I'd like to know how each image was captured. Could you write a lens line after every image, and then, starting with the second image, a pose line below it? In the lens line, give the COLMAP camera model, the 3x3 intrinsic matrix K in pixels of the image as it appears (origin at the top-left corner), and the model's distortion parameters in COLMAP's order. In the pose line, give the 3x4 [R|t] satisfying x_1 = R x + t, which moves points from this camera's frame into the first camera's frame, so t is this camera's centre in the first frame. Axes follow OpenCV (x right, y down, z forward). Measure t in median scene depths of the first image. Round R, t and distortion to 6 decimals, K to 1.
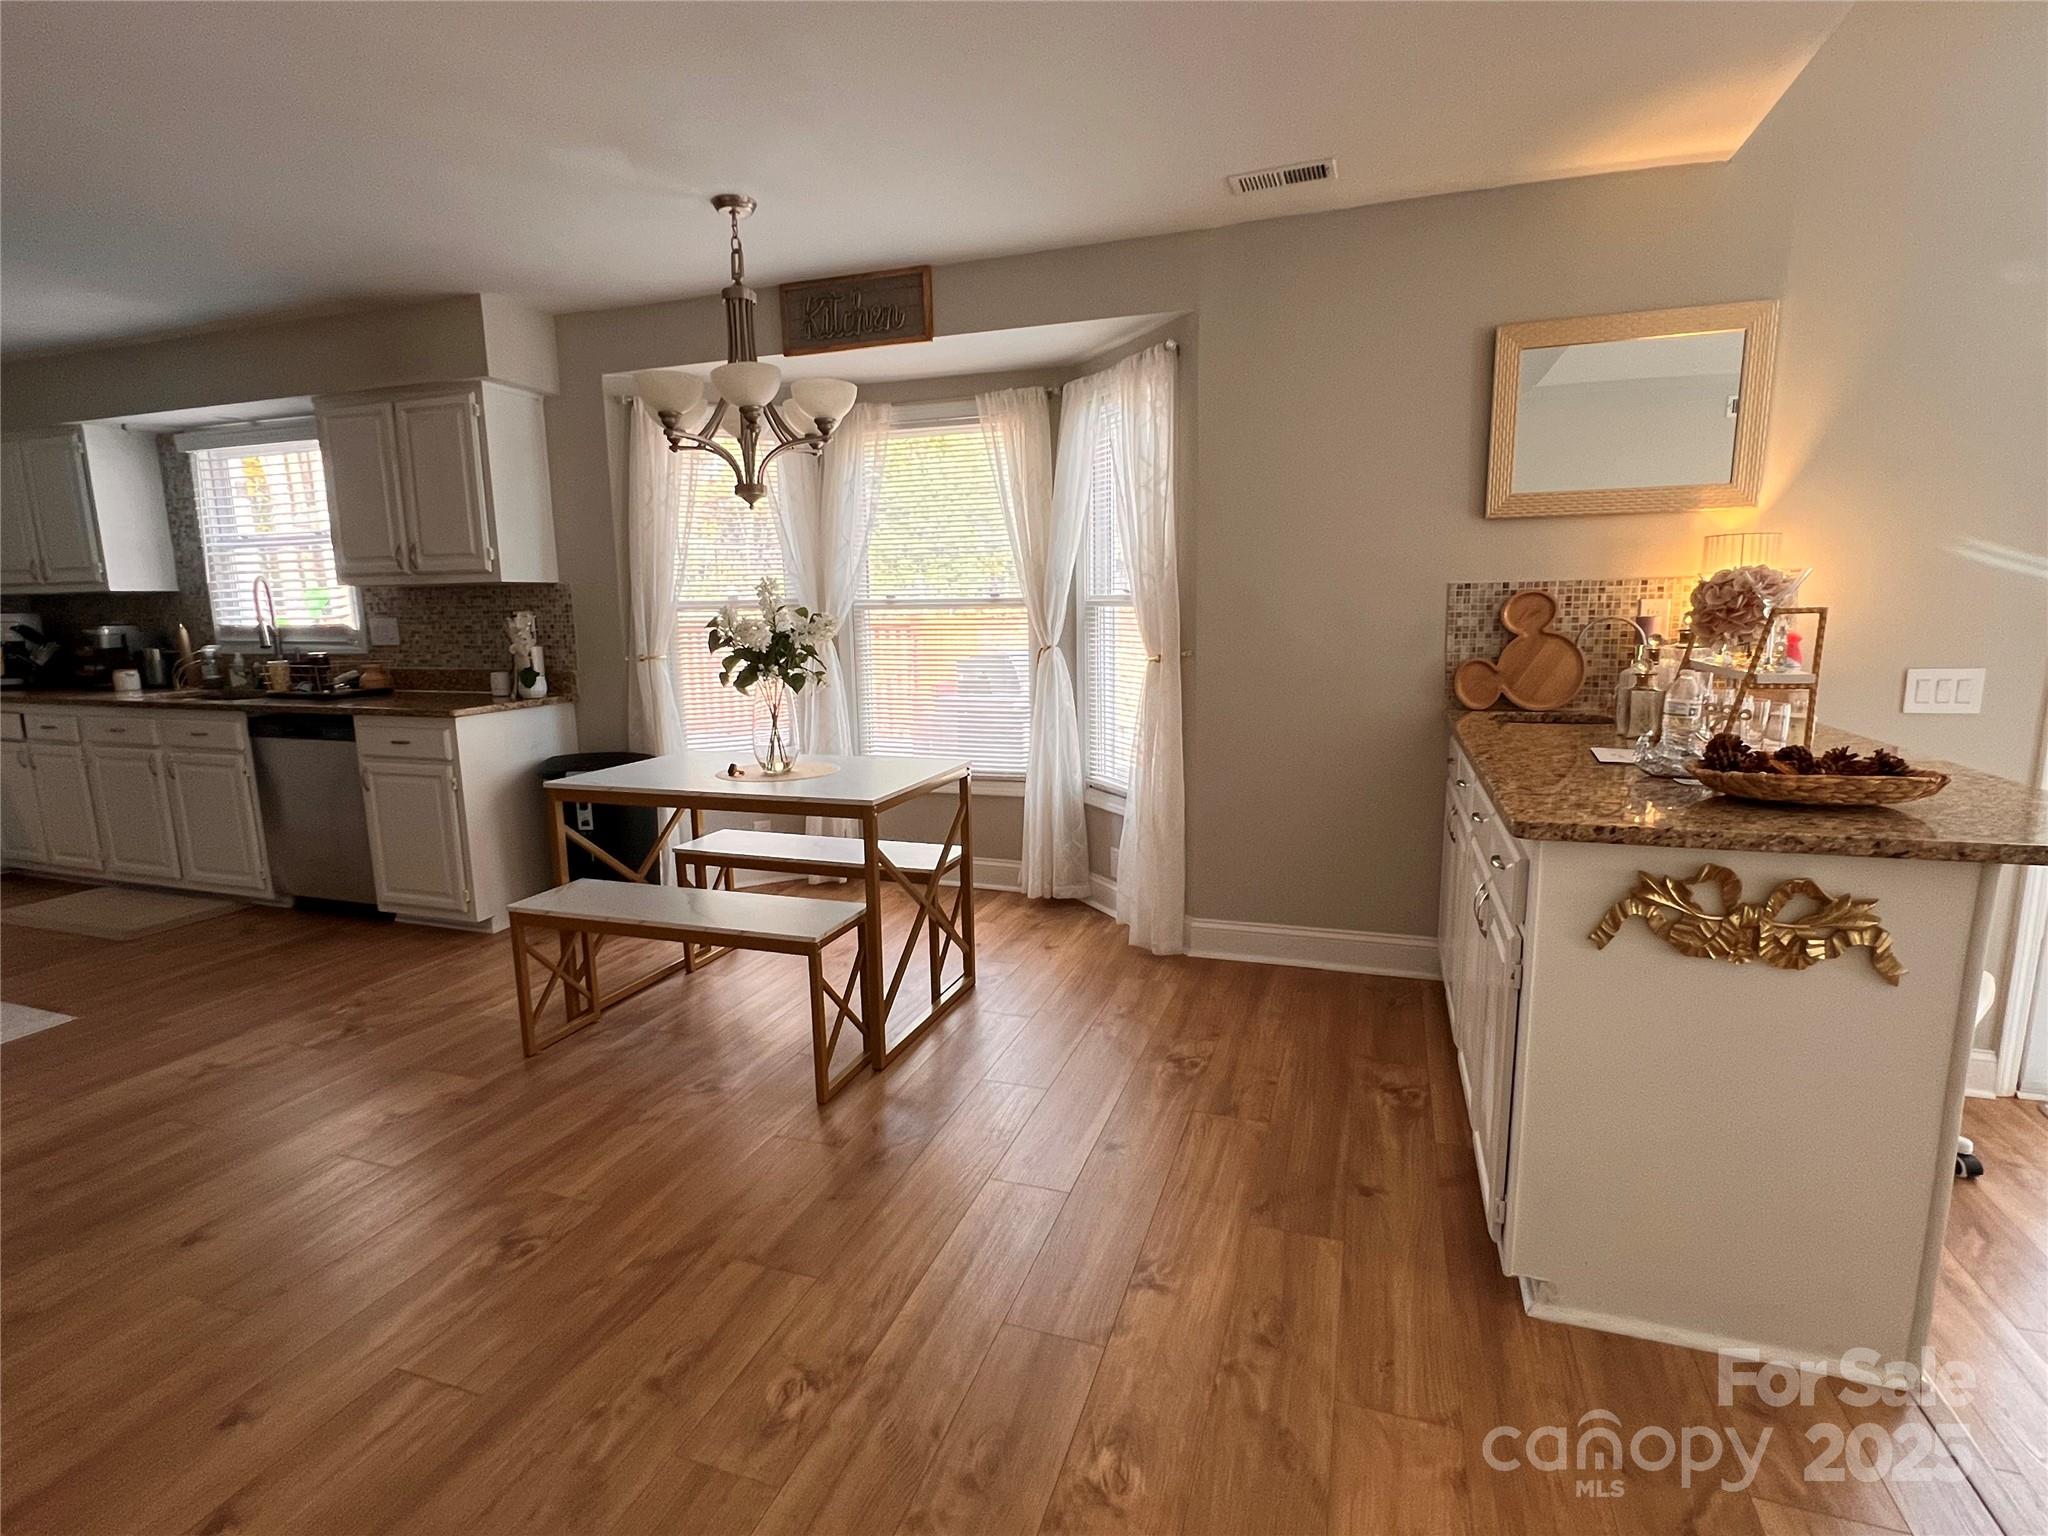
lens RADIAL K [[1015.3, 0, 1017.1], [0, 1015.3, 775.9], [0, 0, 1]] dist [-0.001246, -0.000832]
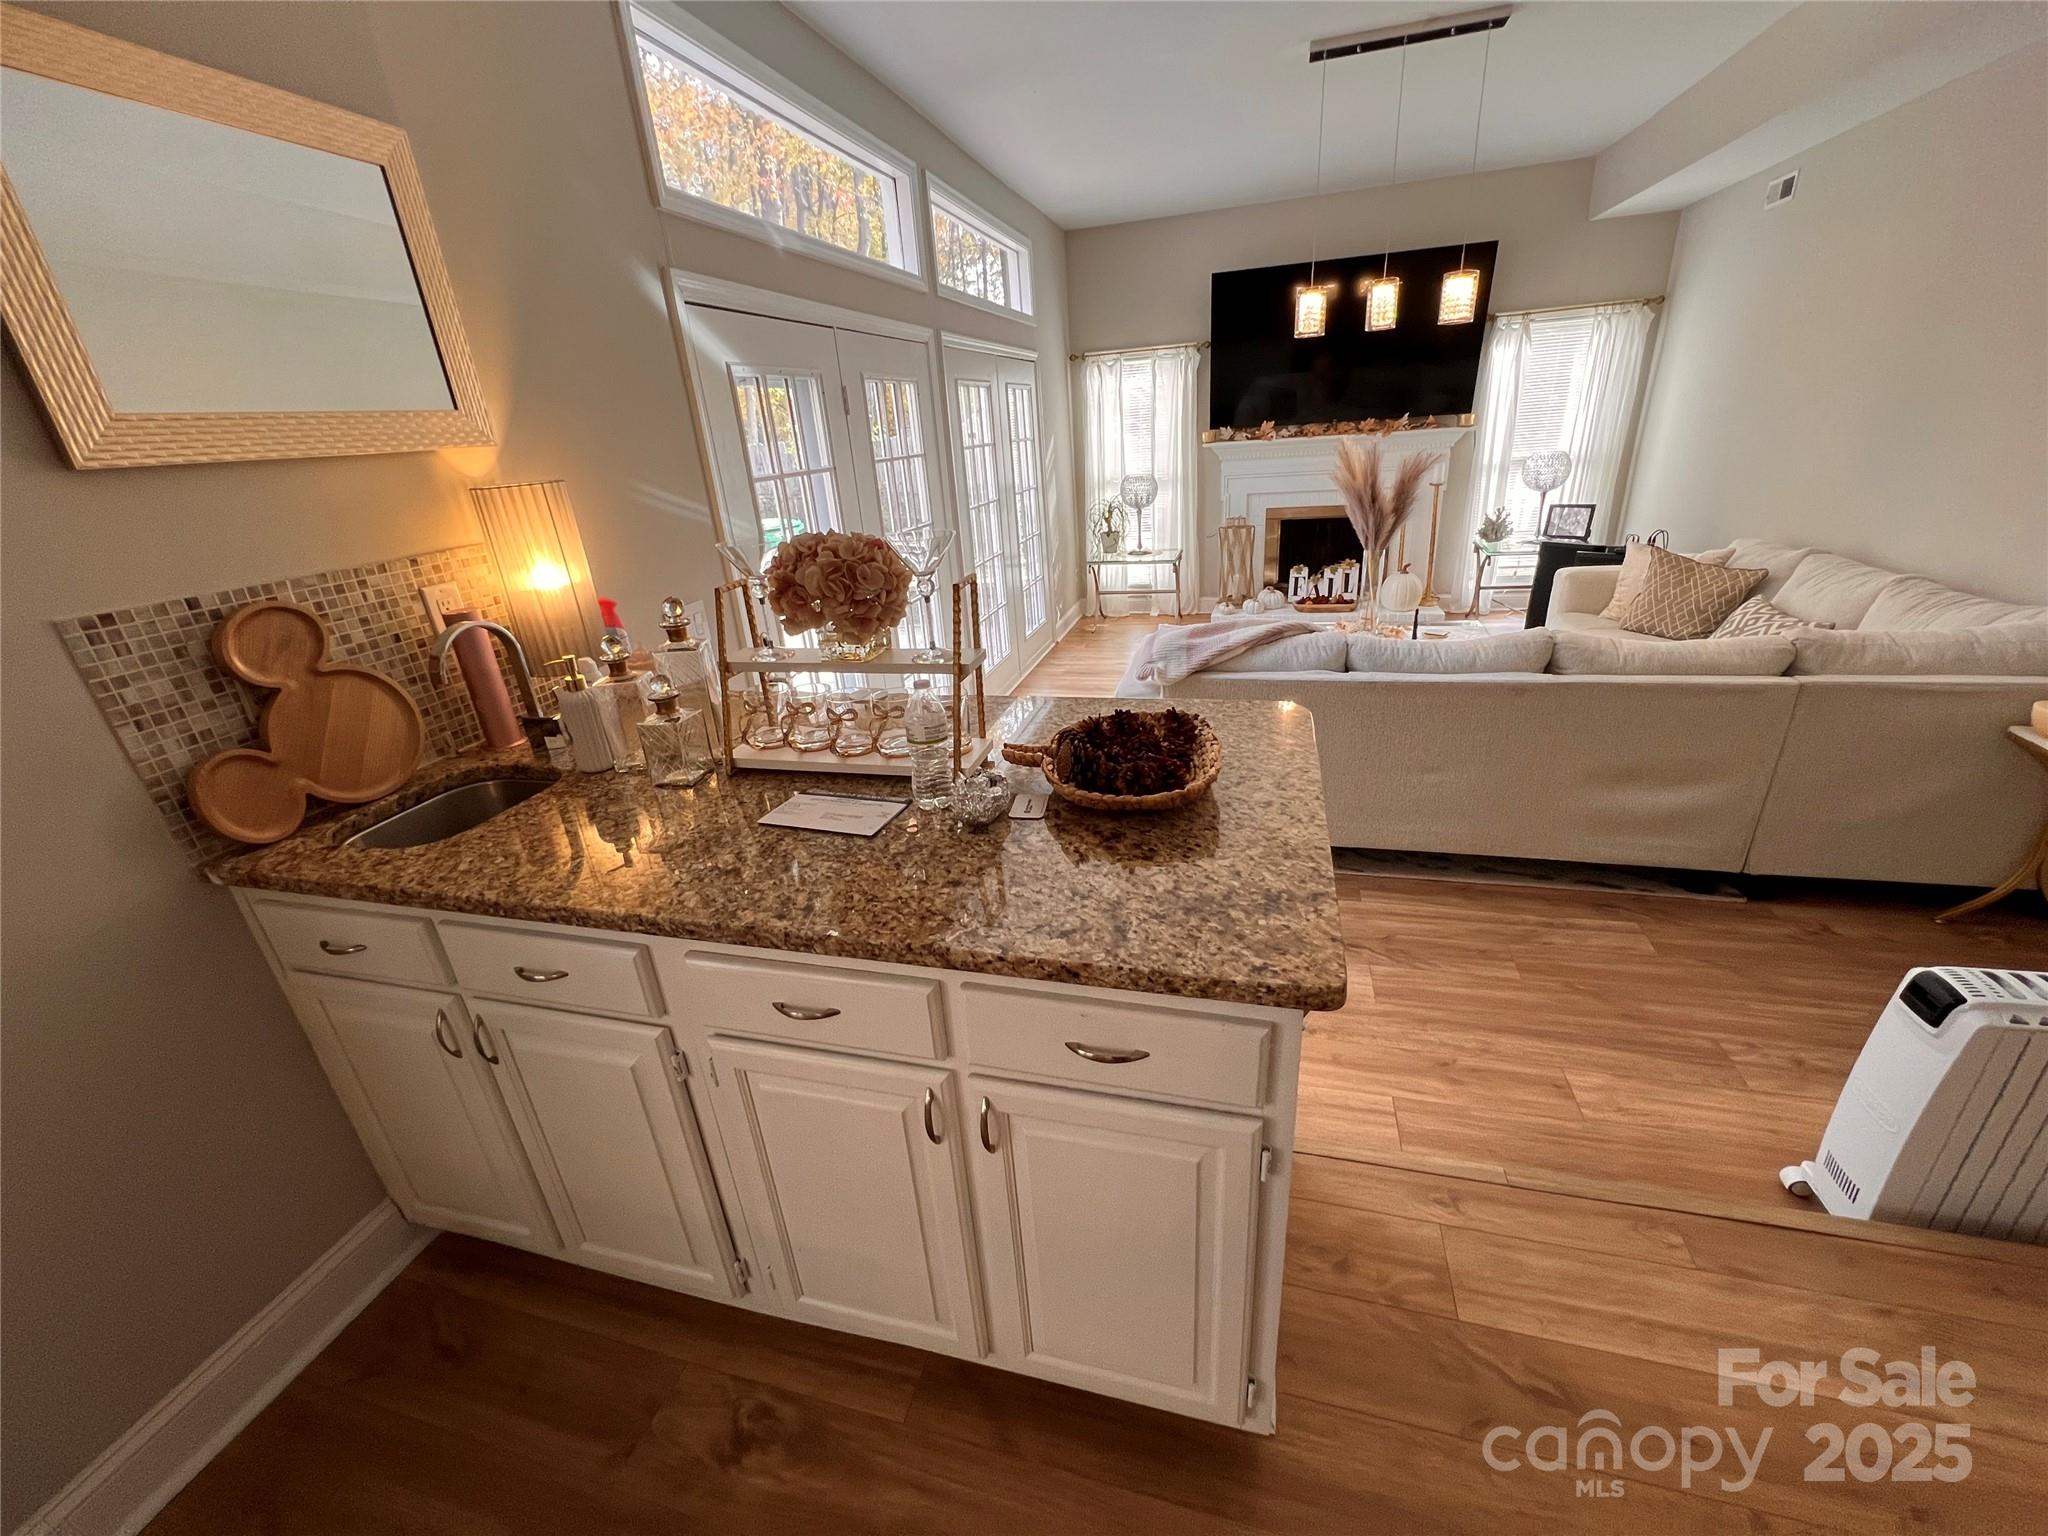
lens RADIAL K [[820.8, 0, 1022.6], [0, 820.8, 770.7], [0, 0, 1]] dist [-0.001679, 0.000227]
pose [[-0.061929, -0.369925, 0.926995, 0.046117], [0.241320, 0.895672, 0.373547, -0.170711], [-0.968468, 0.246836, 0.033802, 0.622431]]
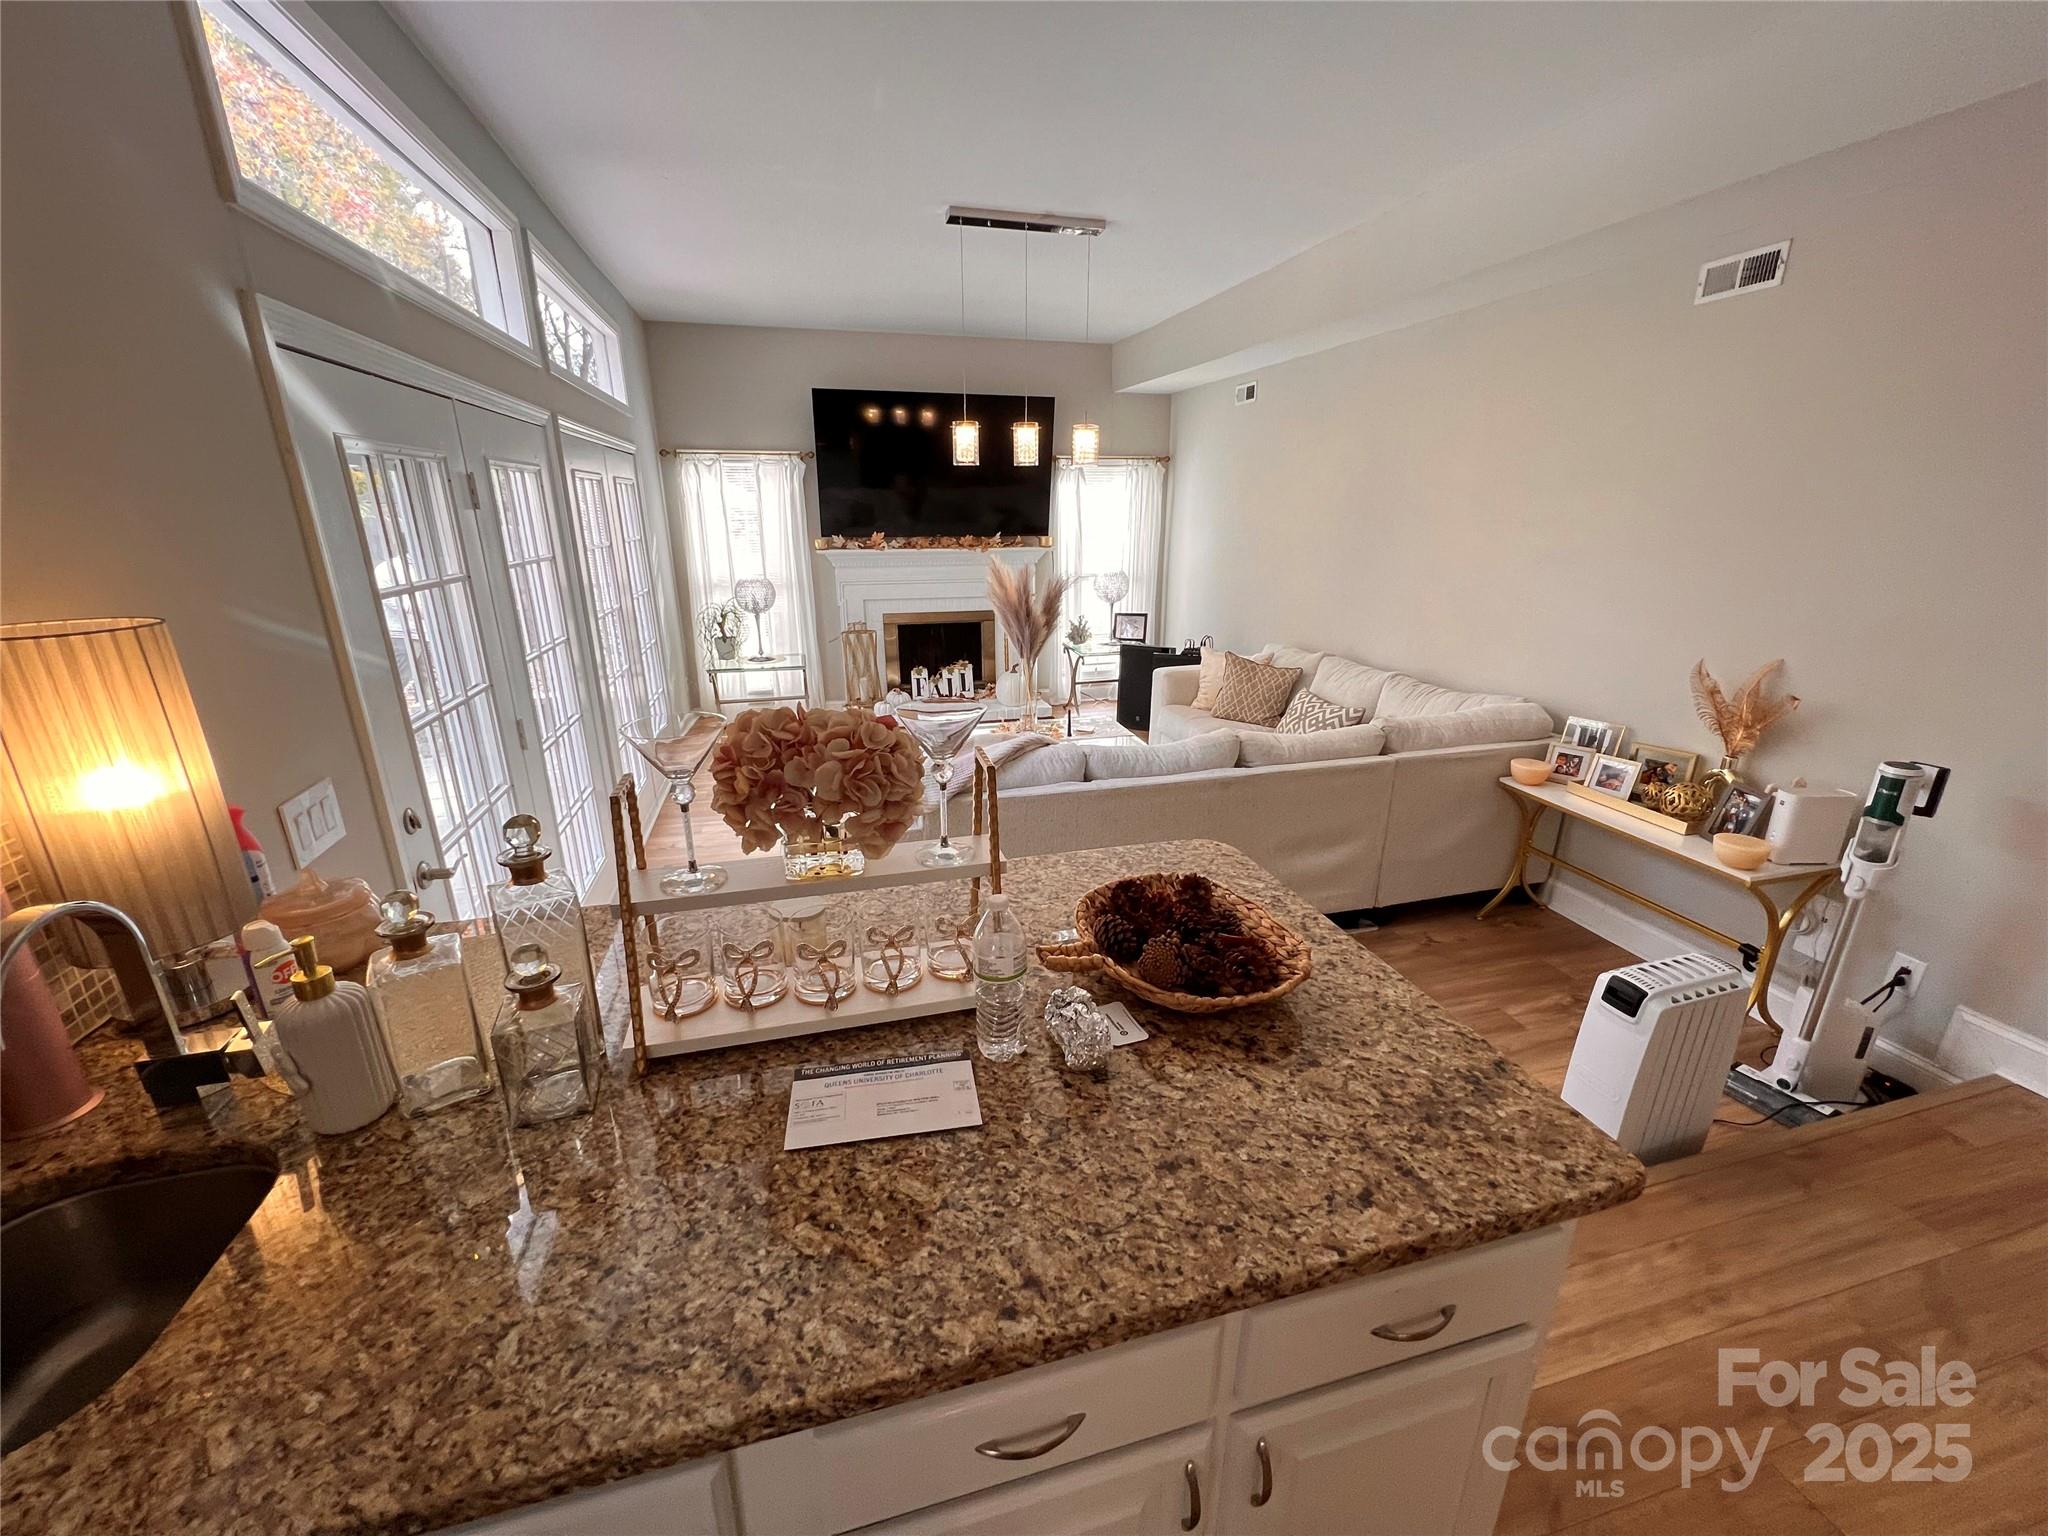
lens RADIAL K [[820.8, 0, 1022.6], [0, 820.8, 770.7], [0, 0, 1]] dist [-0.001679, 0.000227]
pose [[-0.564560, -0.238487, 0.790187, 0.203332], [0.151782, 0.911025, 0.383400, -0.234895], [-0.811316, 0.336388, -0.478131, 0.802465]]
